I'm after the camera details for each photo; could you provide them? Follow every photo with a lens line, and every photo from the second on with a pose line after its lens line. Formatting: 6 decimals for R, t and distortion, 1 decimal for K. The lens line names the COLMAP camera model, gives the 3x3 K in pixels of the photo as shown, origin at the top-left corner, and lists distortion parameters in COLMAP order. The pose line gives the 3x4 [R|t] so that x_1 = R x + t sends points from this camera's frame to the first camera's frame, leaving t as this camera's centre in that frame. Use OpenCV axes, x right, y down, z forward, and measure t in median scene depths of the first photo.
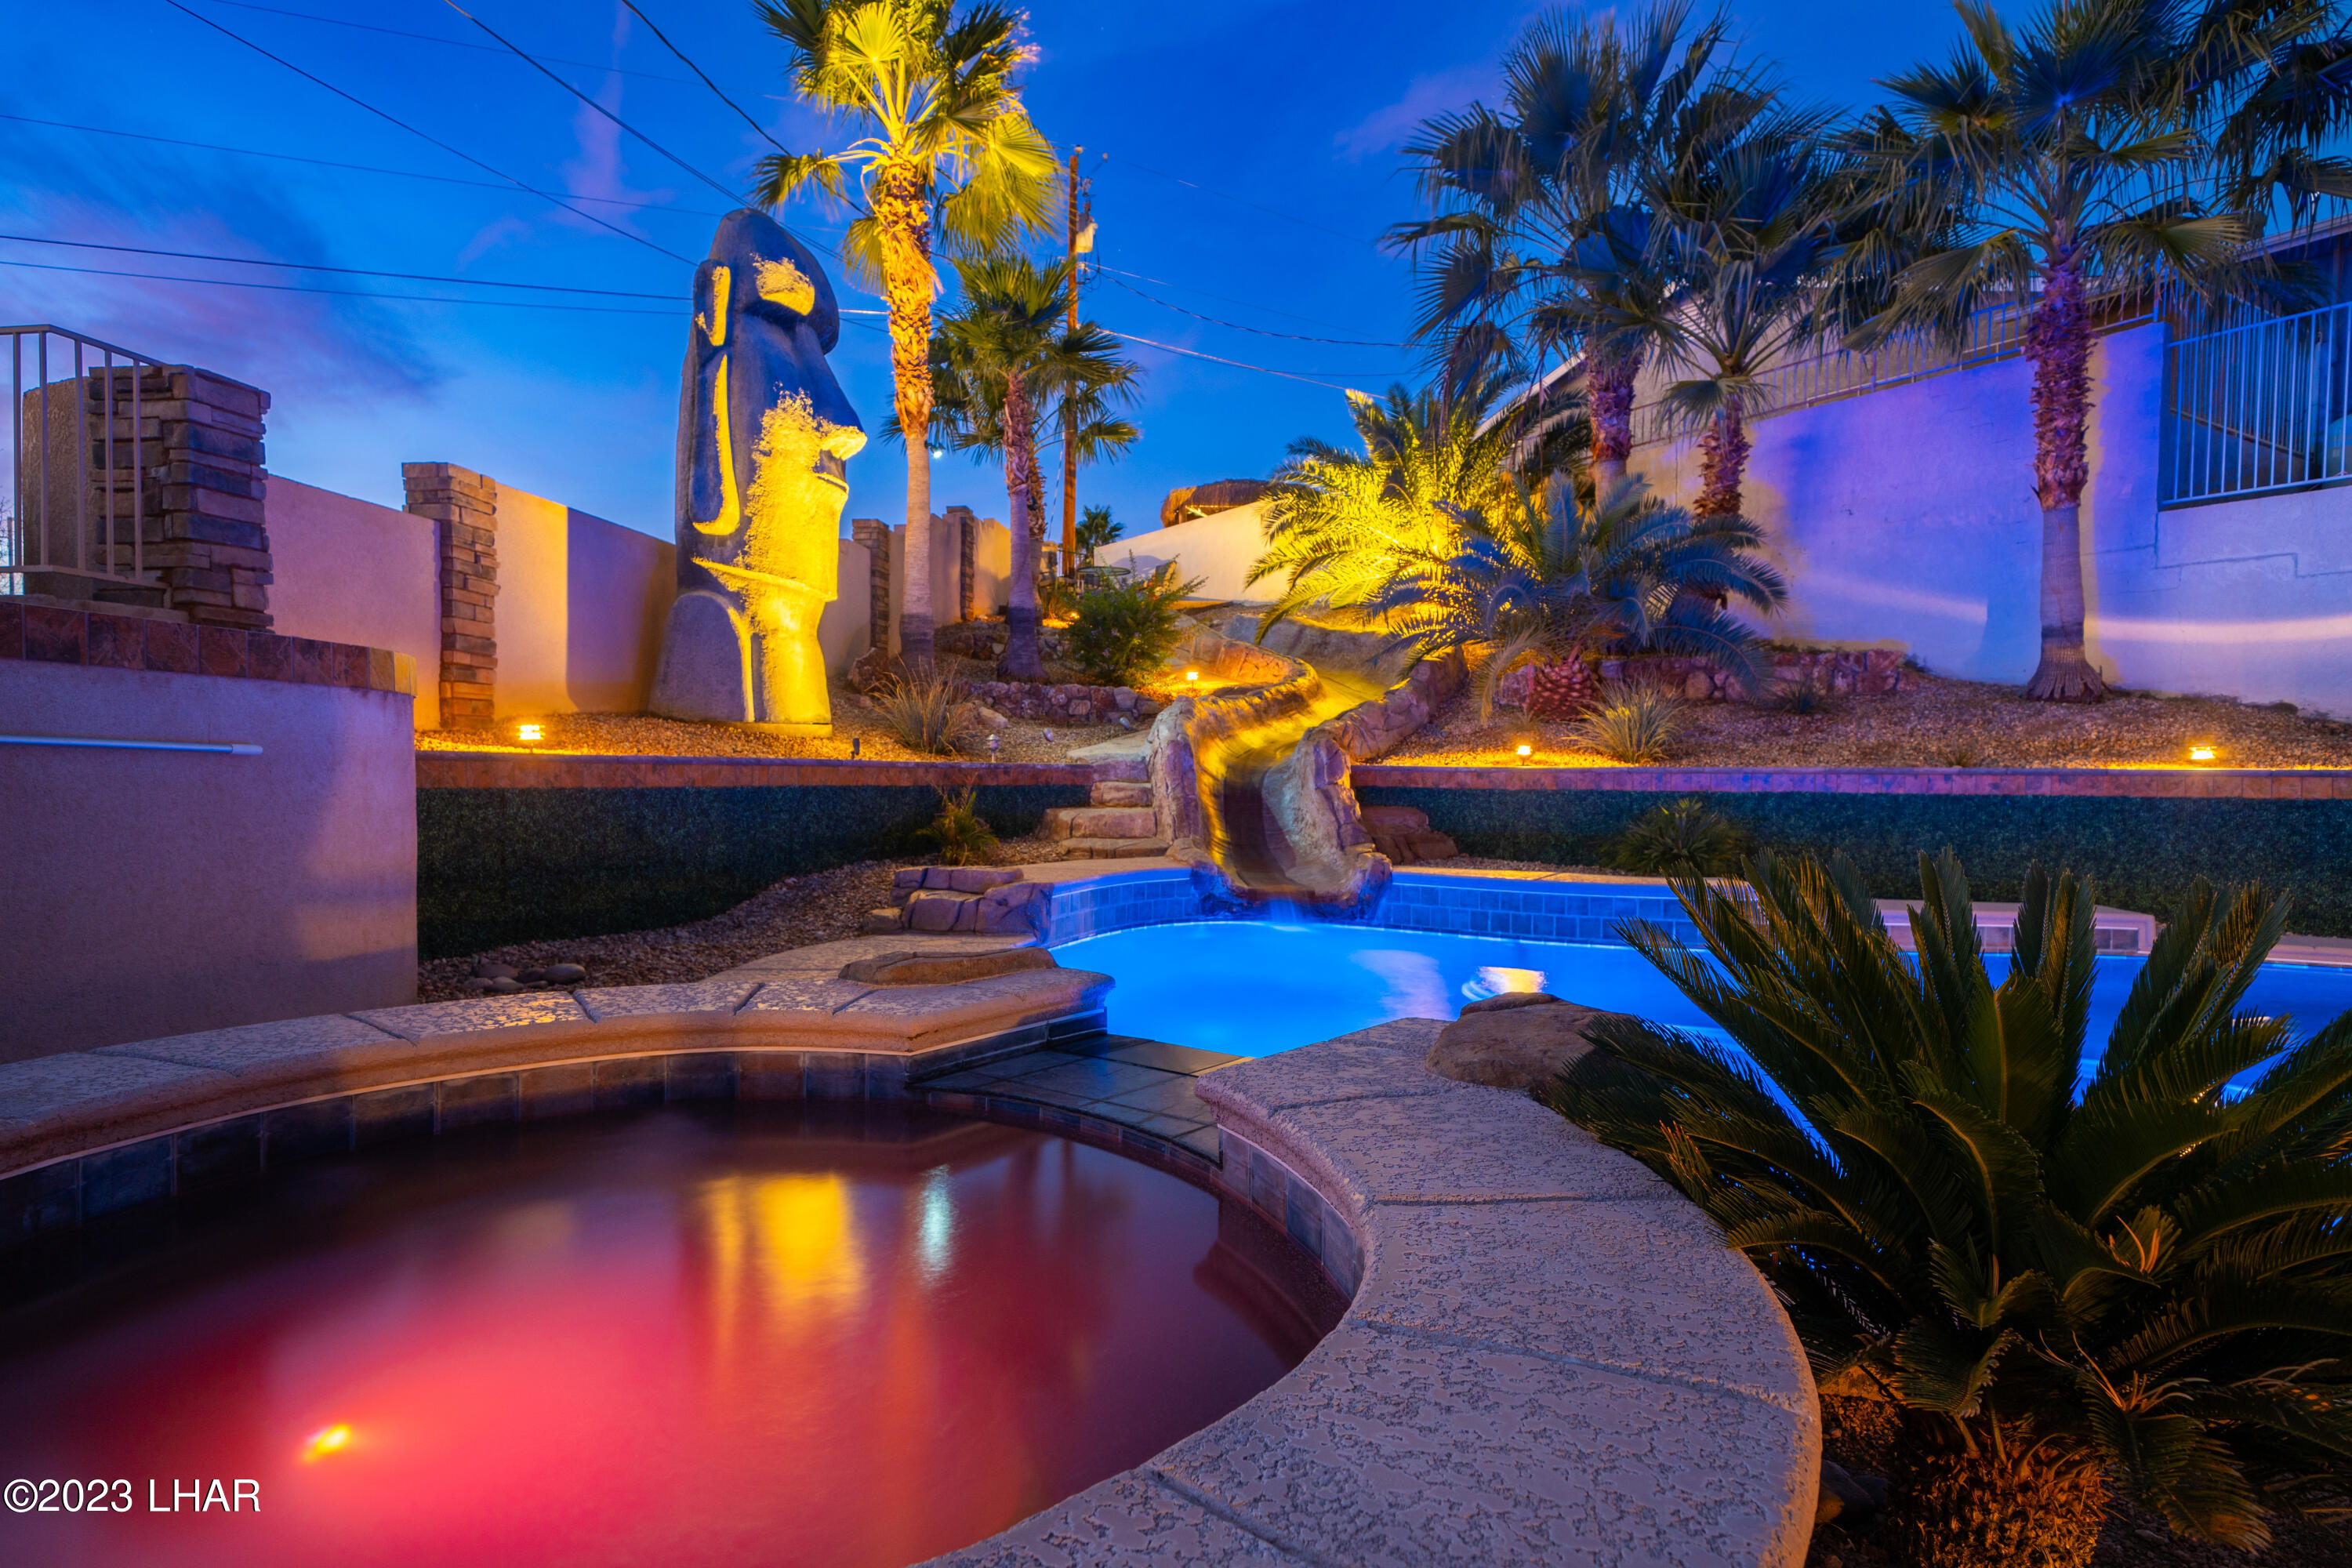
lens RADIAL K [[1300.8, 0, 1198.3], [0, 1300.8, 784.7], [0, 0, 1]] dist [0.030264, 0.000624]
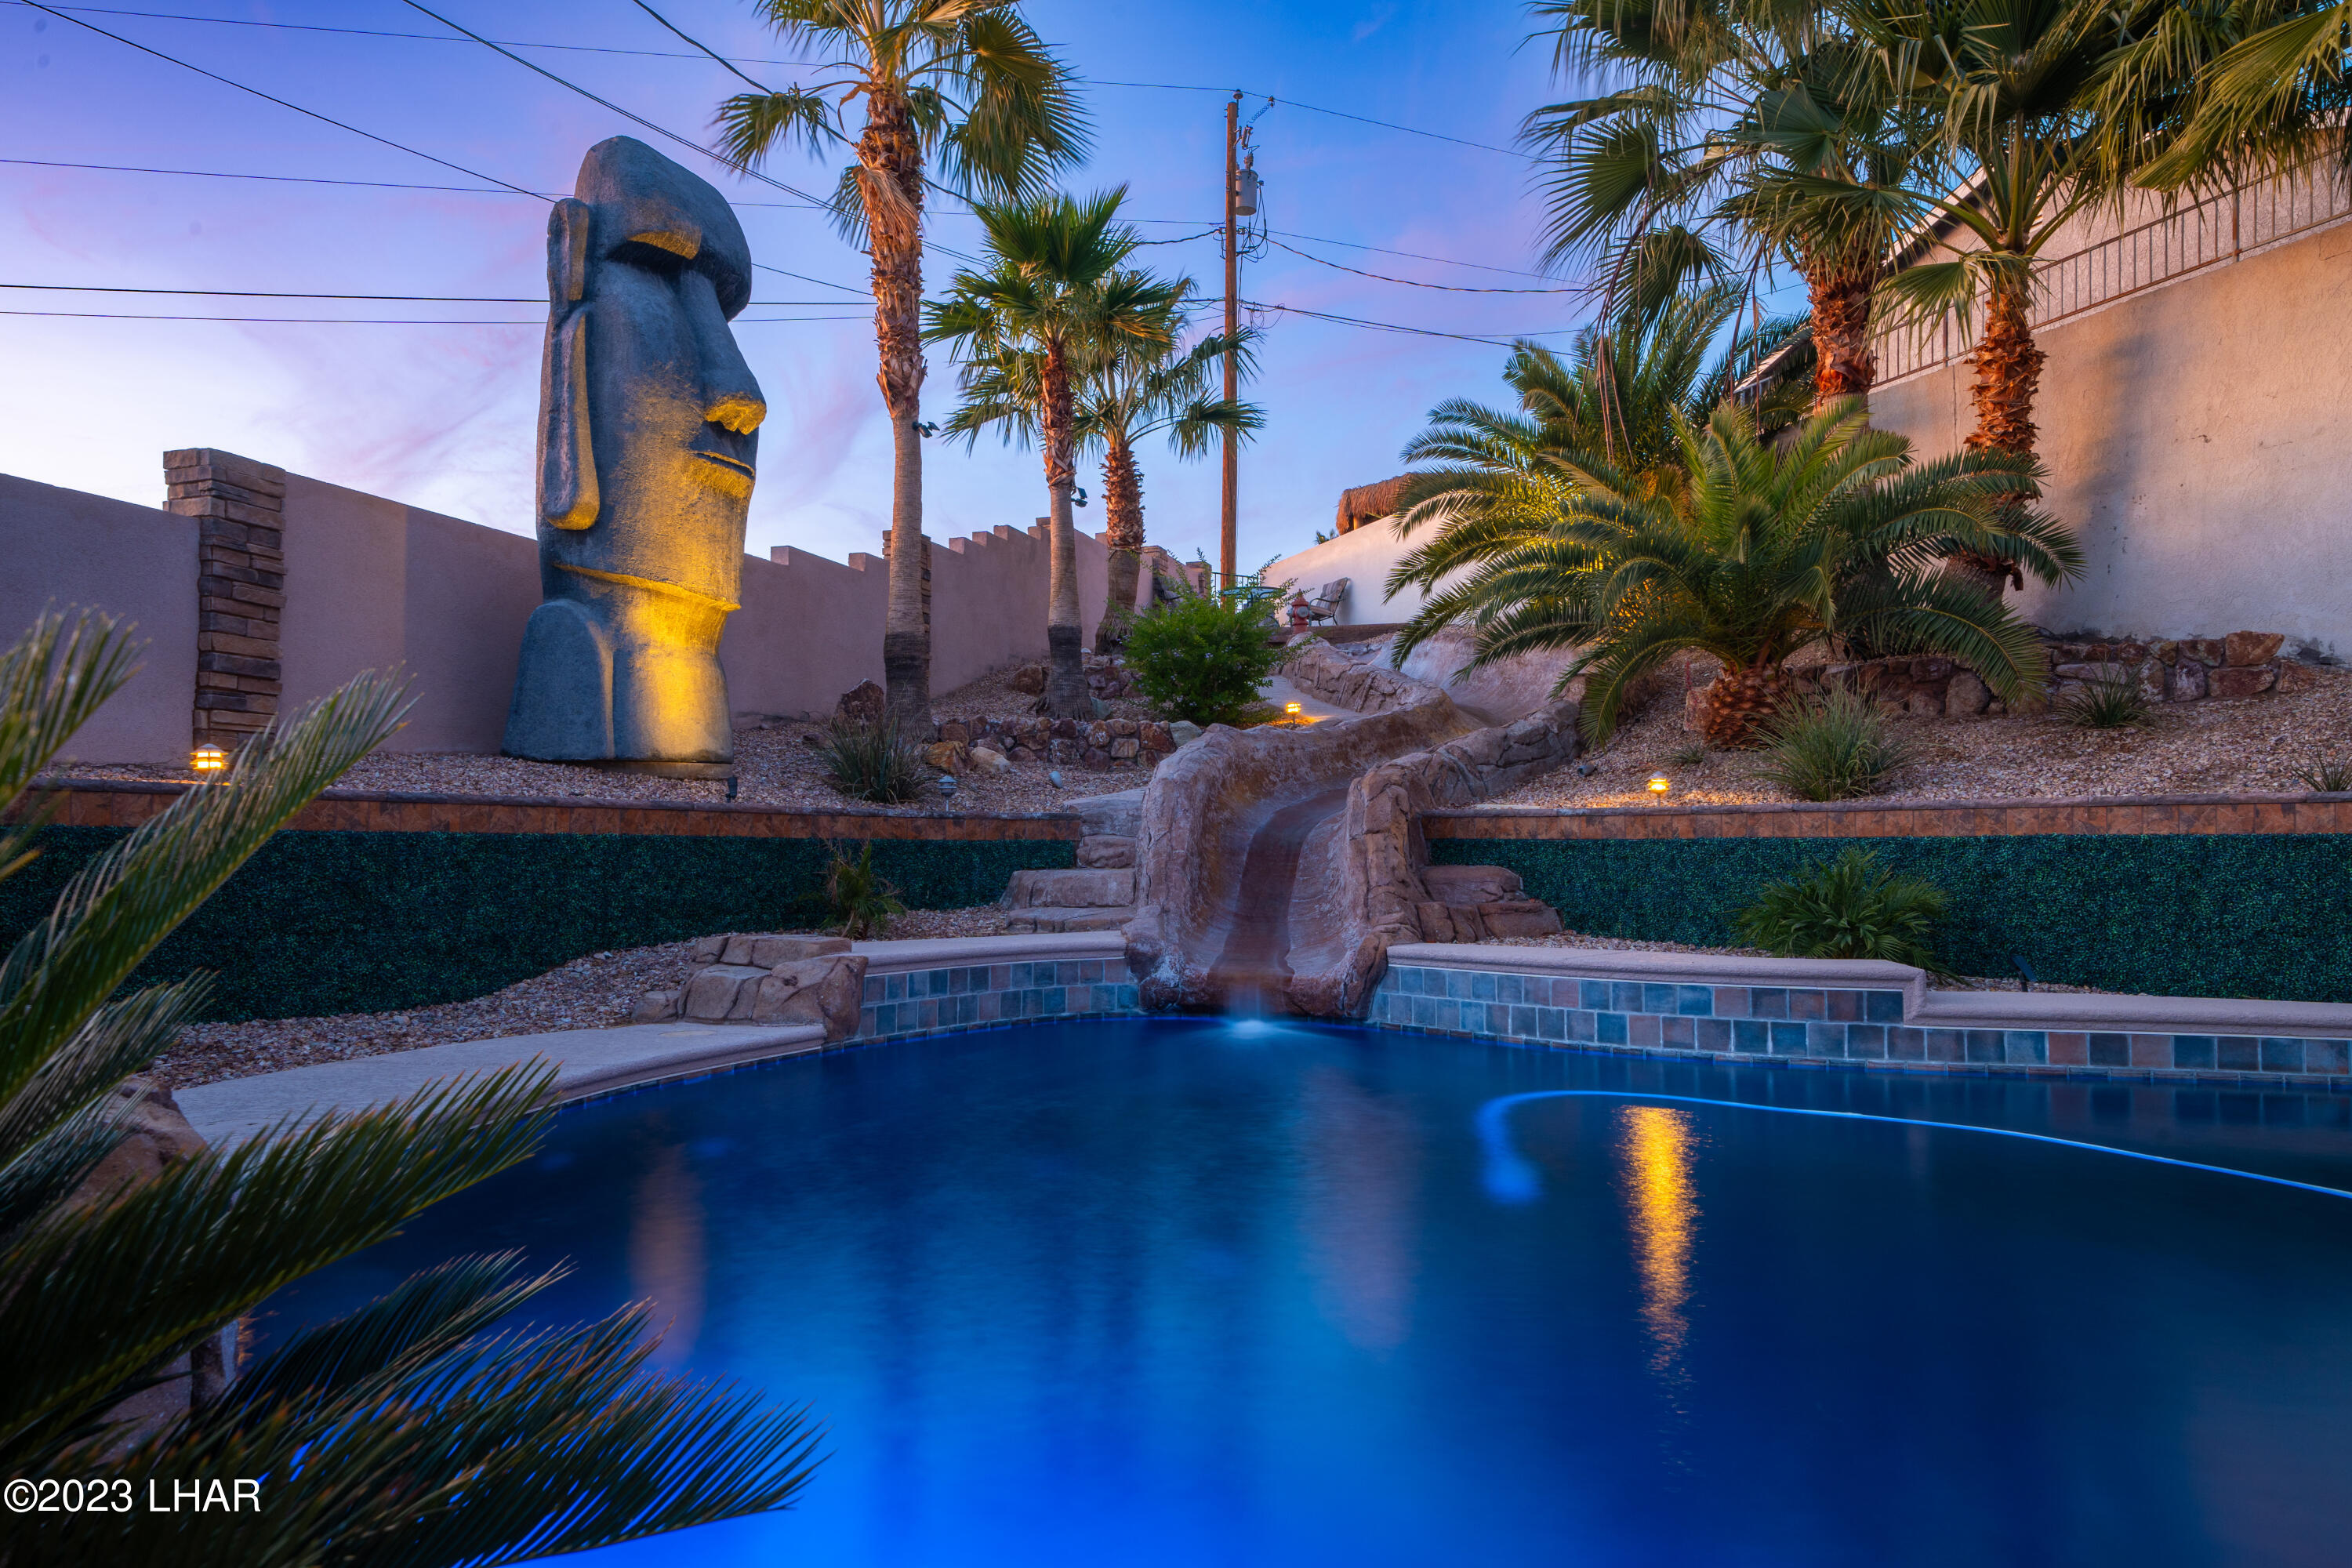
lens RADIAL K [[1529.0, 0, 1191.8], [0, 1529.0, 789.7], [0, 0, 1]] dist [0.034884, 0.002301]
pose [[0.978726, -0.015614, -0.204578, 0.182297], [0.004841, 0.998580, -0.053055, 0.020602], [0.205116, 0.050936, 0.977411, 0.136819]]
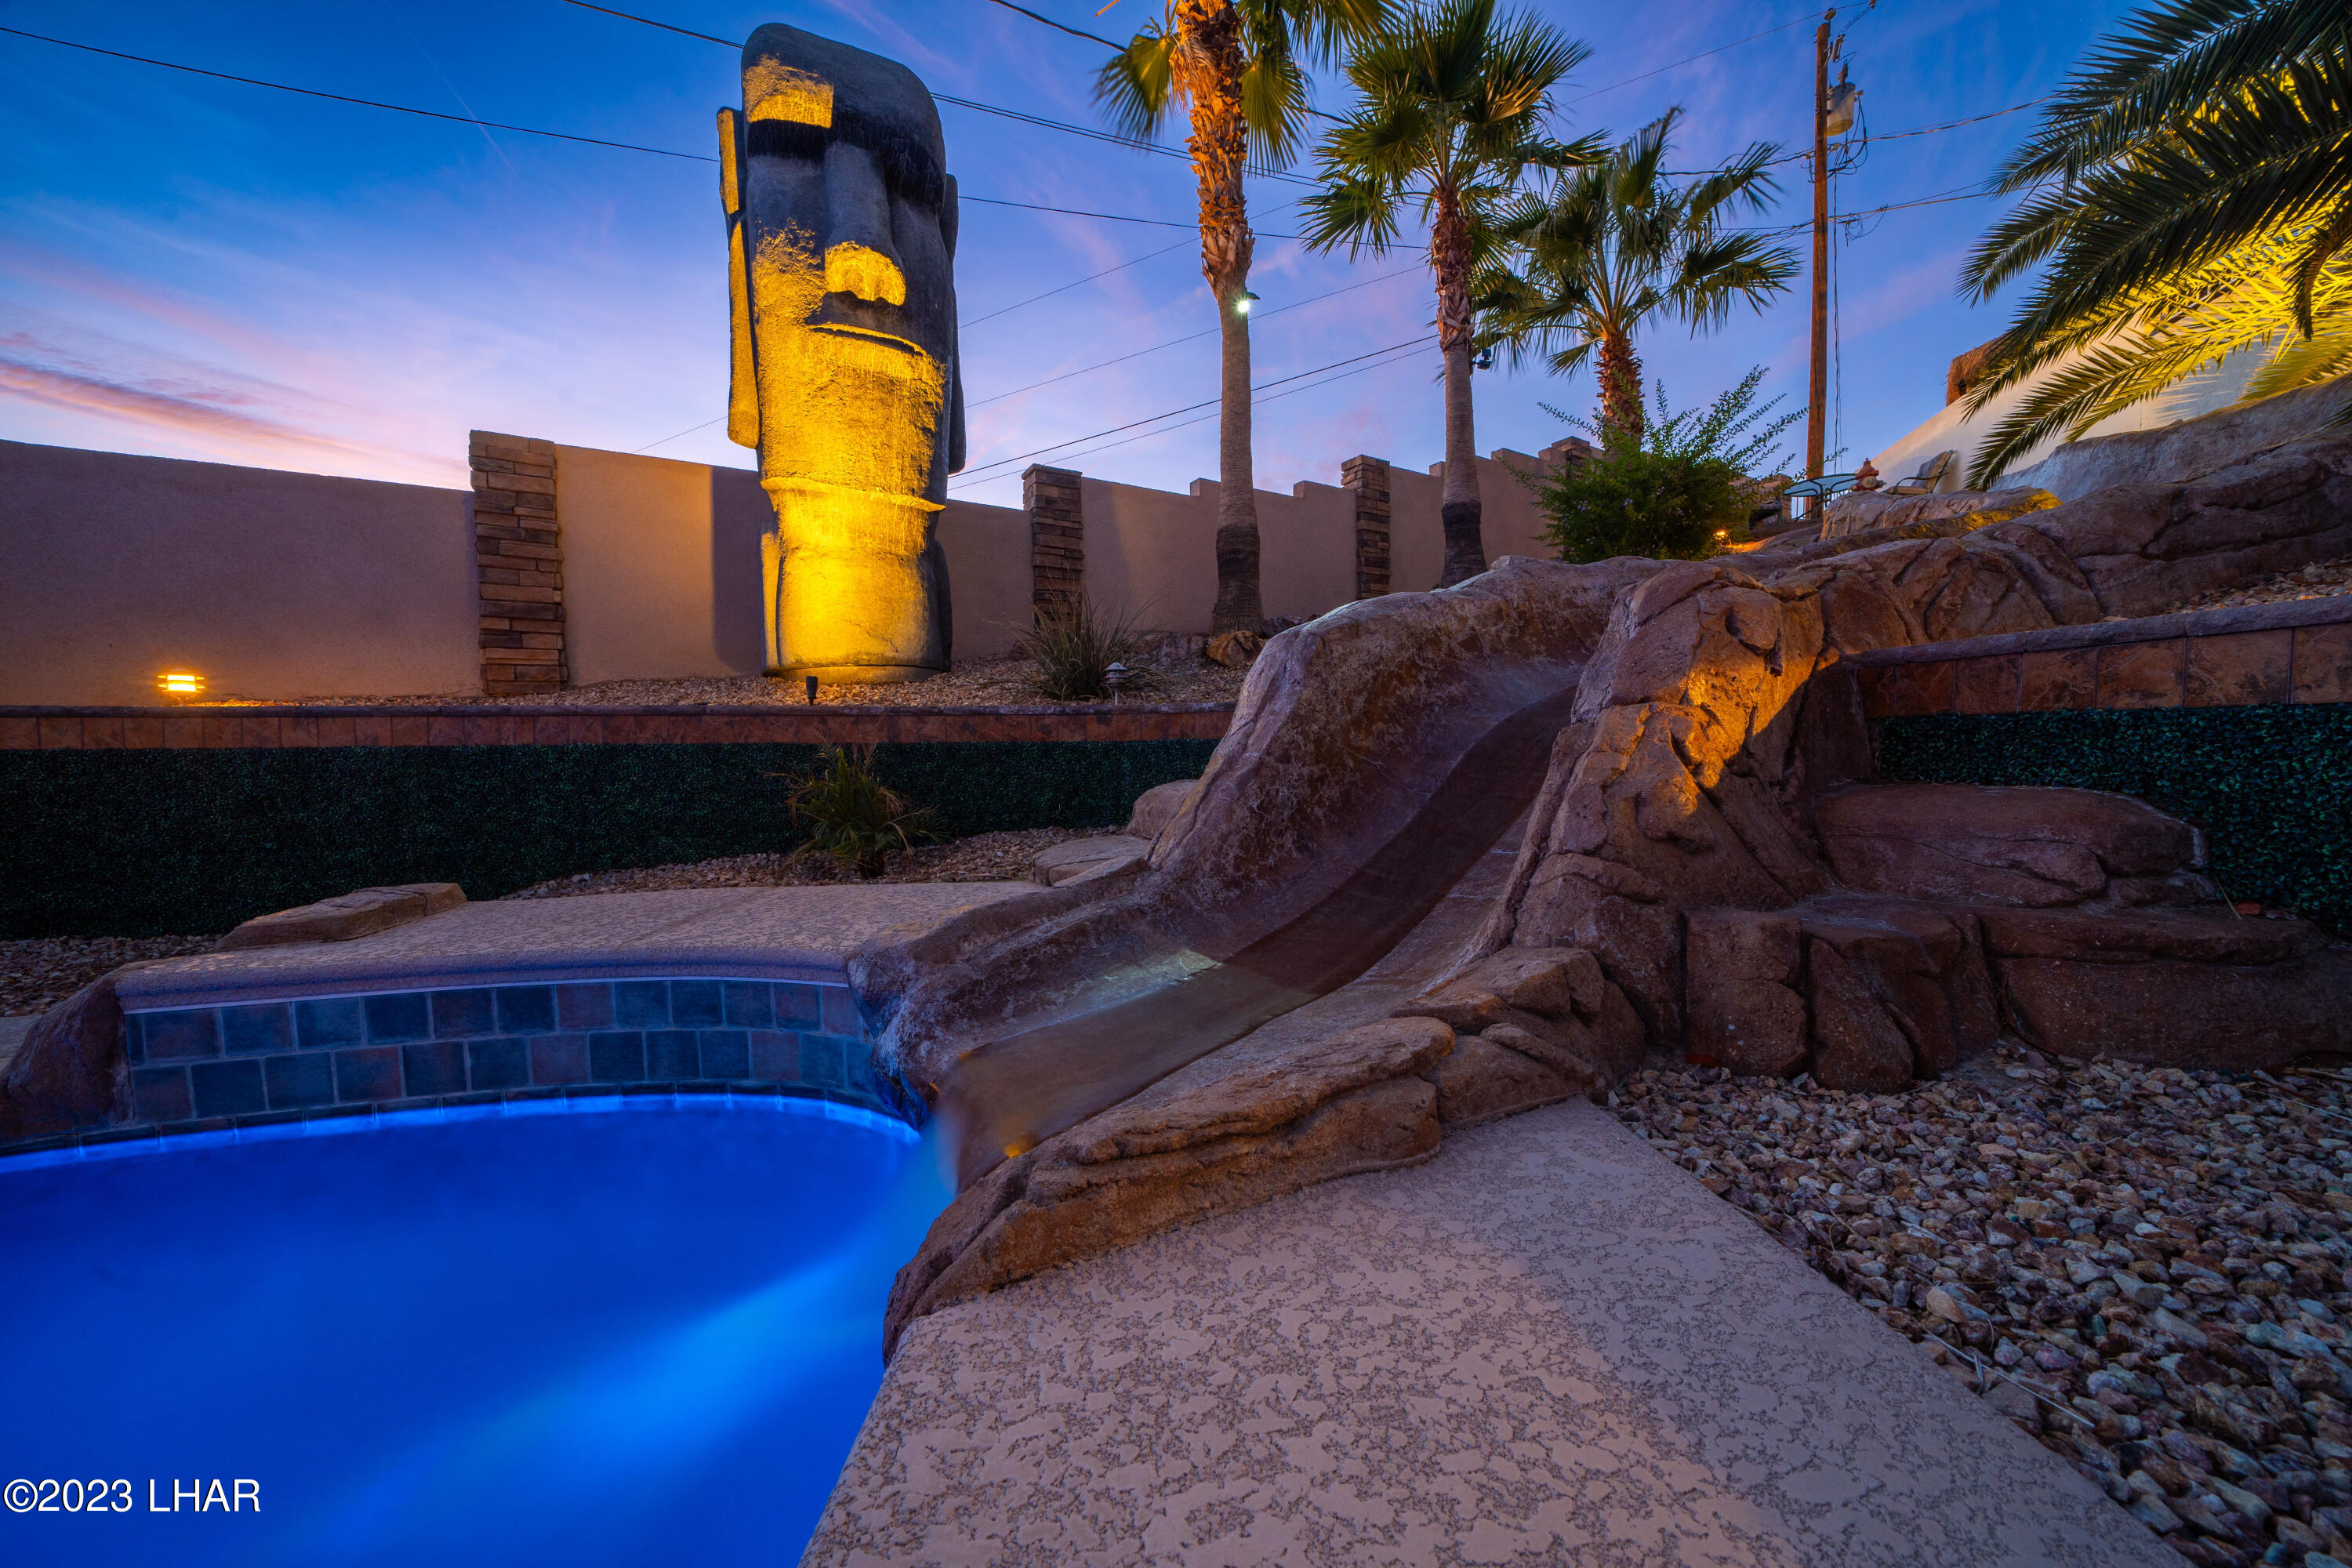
lens RADIAL K [[805.0, 0, 1182.2], [0, 805.0, 798.3], [0, 0, 1]] dist [-0.026430, 0.002252]
pose [[0.600092, 0.030422, -0.799352, 0.188324], [0.009458, 0.998937, 0.045119, 0.011432], [0.799875, -0.034636, 0.599166, 0.823272]]
